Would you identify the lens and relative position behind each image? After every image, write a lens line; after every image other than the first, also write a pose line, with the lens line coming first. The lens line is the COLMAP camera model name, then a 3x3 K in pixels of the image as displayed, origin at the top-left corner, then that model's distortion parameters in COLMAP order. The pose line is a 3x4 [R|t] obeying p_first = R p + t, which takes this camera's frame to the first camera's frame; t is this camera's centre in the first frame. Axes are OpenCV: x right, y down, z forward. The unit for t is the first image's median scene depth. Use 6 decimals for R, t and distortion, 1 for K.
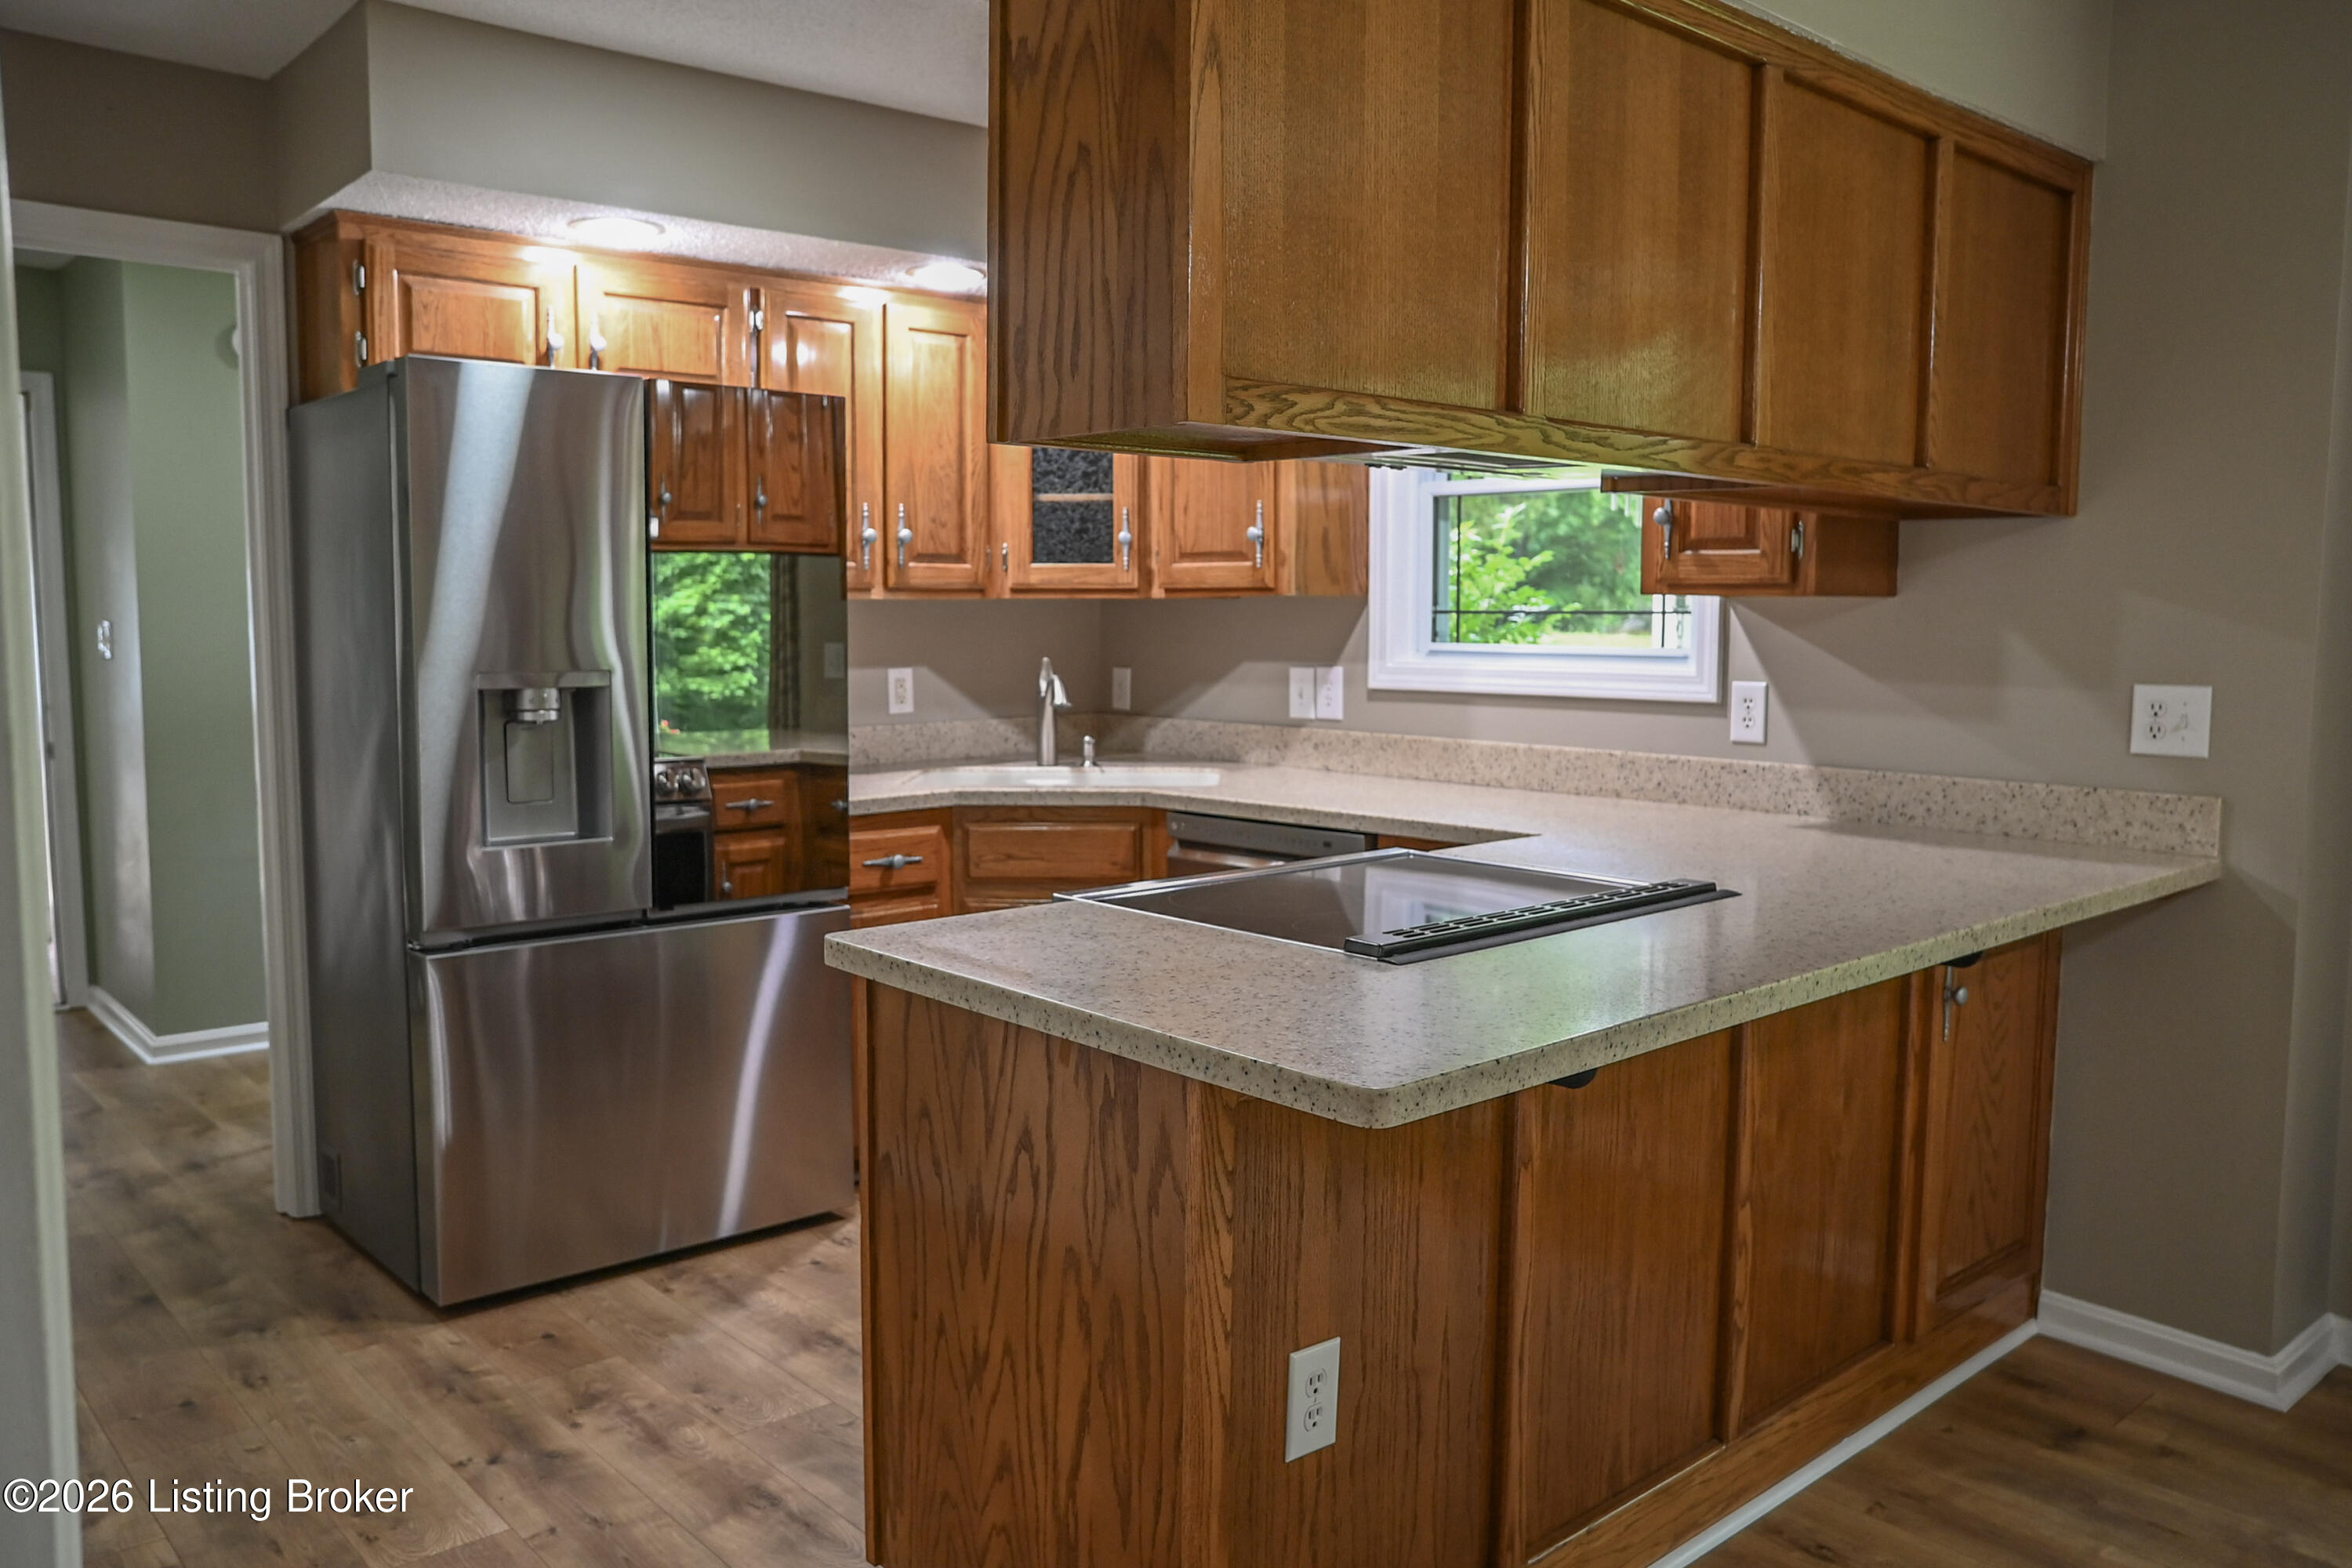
lens RADIAL K [[1730.9, 0, 1179.1], [0, 1730.9, 773.3], [0, 0, 1]] dist [-0.004588, 0.000453]
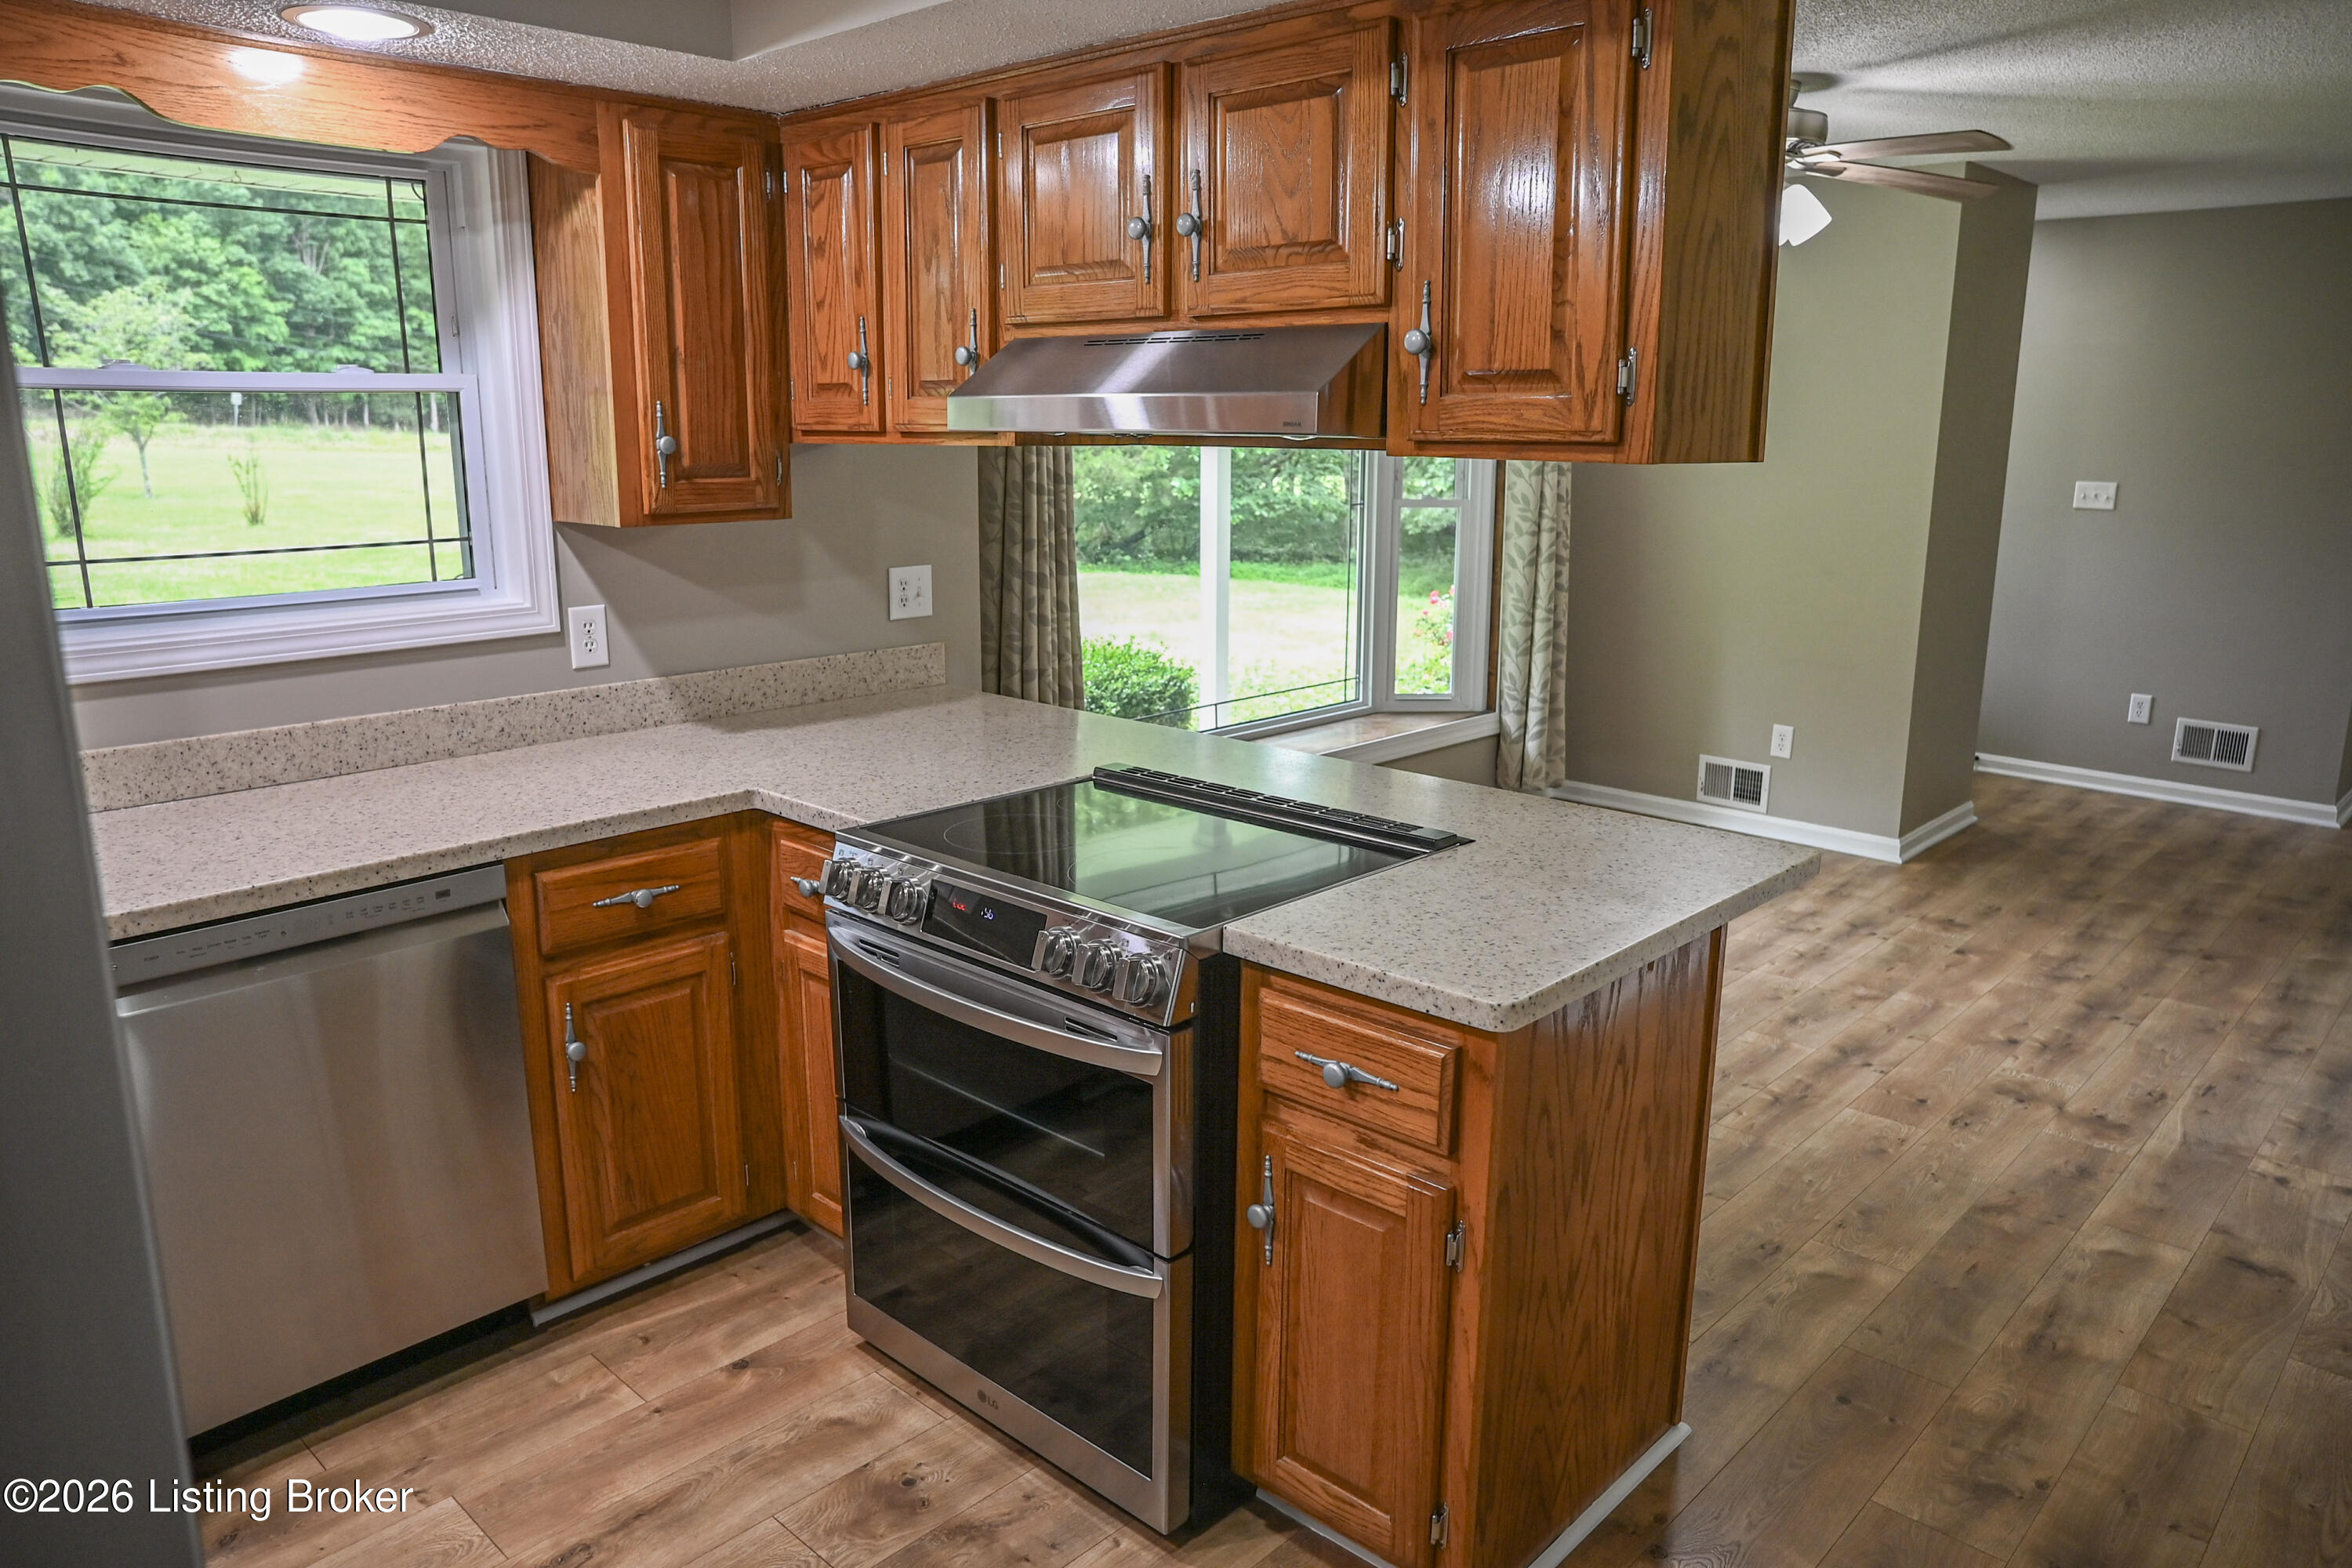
lens RADIAL K [[1565.2, 0, 1176.0], [0, 1565.2, 784.0], [0, 0, 1]] dist [-0.099908, 0.097171]
pose [[-0.060374, -0.235719, 0.969944, -0.579897], [0.092400, 0.966225, 0.240566, -0.138692], [-0.993890, 0.104146, -0.036555, 0.728358]]
